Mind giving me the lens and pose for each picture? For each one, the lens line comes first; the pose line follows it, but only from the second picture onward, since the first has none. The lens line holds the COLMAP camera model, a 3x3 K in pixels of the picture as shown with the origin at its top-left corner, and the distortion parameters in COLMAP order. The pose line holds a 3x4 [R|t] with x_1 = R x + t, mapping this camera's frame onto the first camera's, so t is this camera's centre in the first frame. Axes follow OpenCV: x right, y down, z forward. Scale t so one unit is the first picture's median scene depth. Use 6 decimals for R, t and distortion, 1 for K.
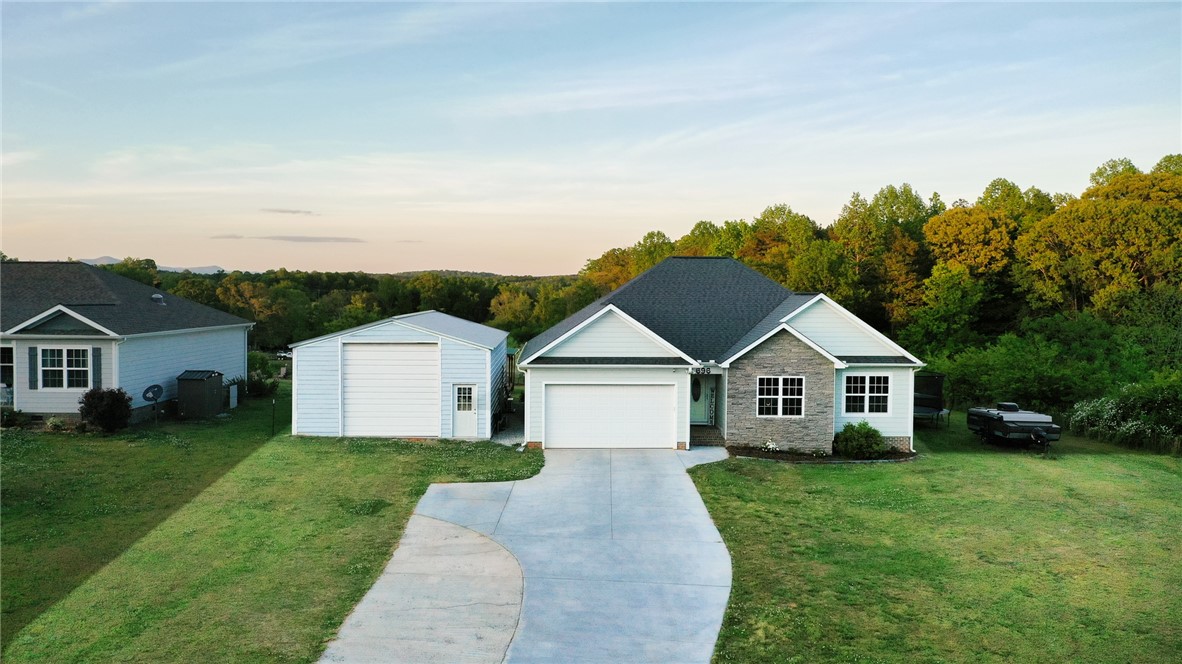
lens RADIAL K [[948.4, 0, 591.0], [0, 948.4, 332.0], [0, 0, 1]] dist [0.013834, 0.007005]
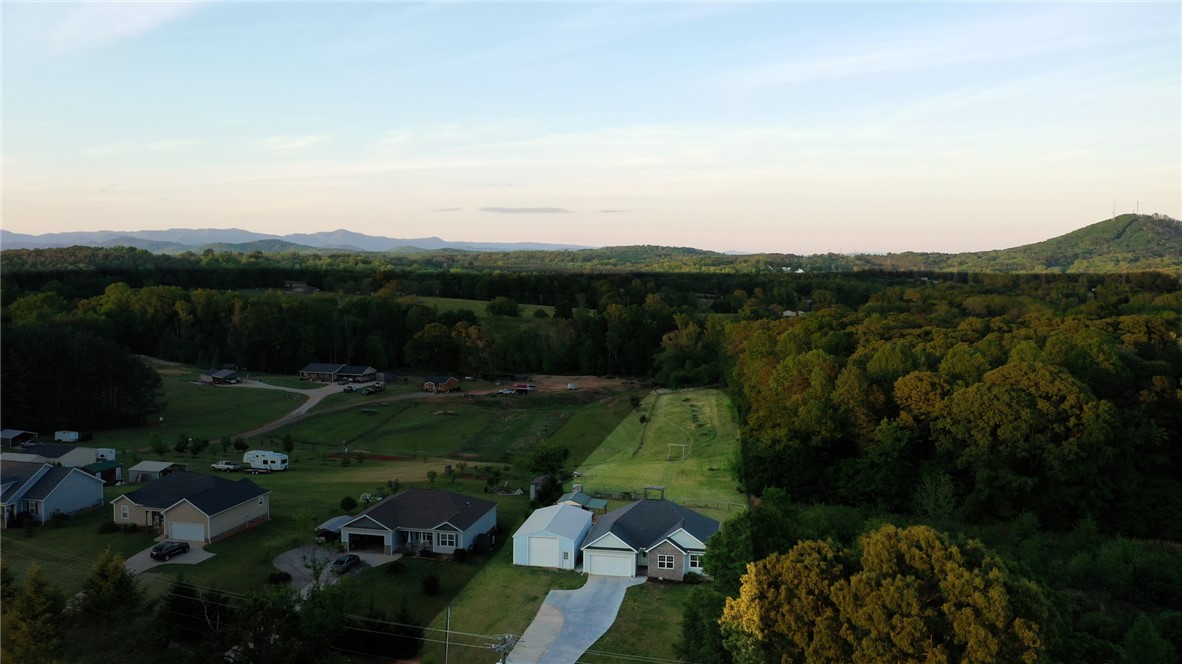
lens RADIAL K [[948.4, 0, 591.0], [0, 948.4, 332.0], [0, 0, 1]] dist [0.013834, 0.007005]
pose [[0.977321, 0.014406, -0.211272, 0.600052], [-0.007257, 0.999376, 0.034573, -0.778351], [0.211638, -0.032256, 0.976816, -2.025847]]
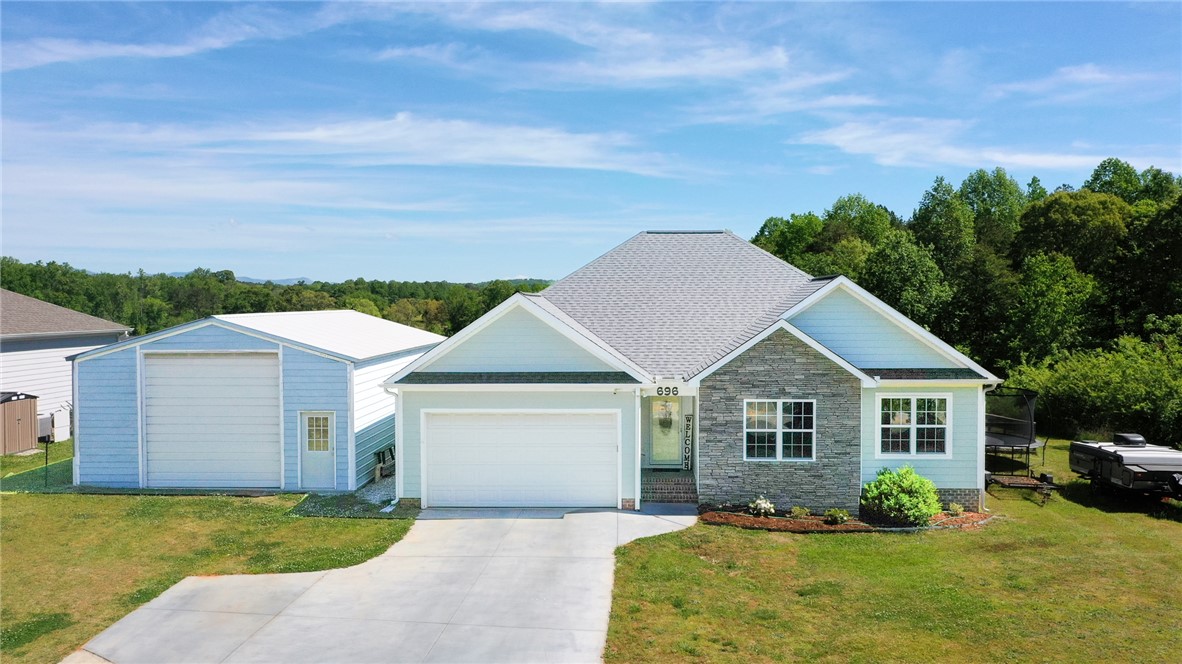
lens RADIAL K [[976.0, 0, 612.6], [0, 976.0, 328.9], [0, 0, 1]] dist [0.018842, 0.012507]
pose [[0.997894, -0.007033, -0.064479, 0.126762], [0.006225, 0.999900, -0.012721, 0.004765], [0.064562, 0.012293, 0.997838, 0.302893]]
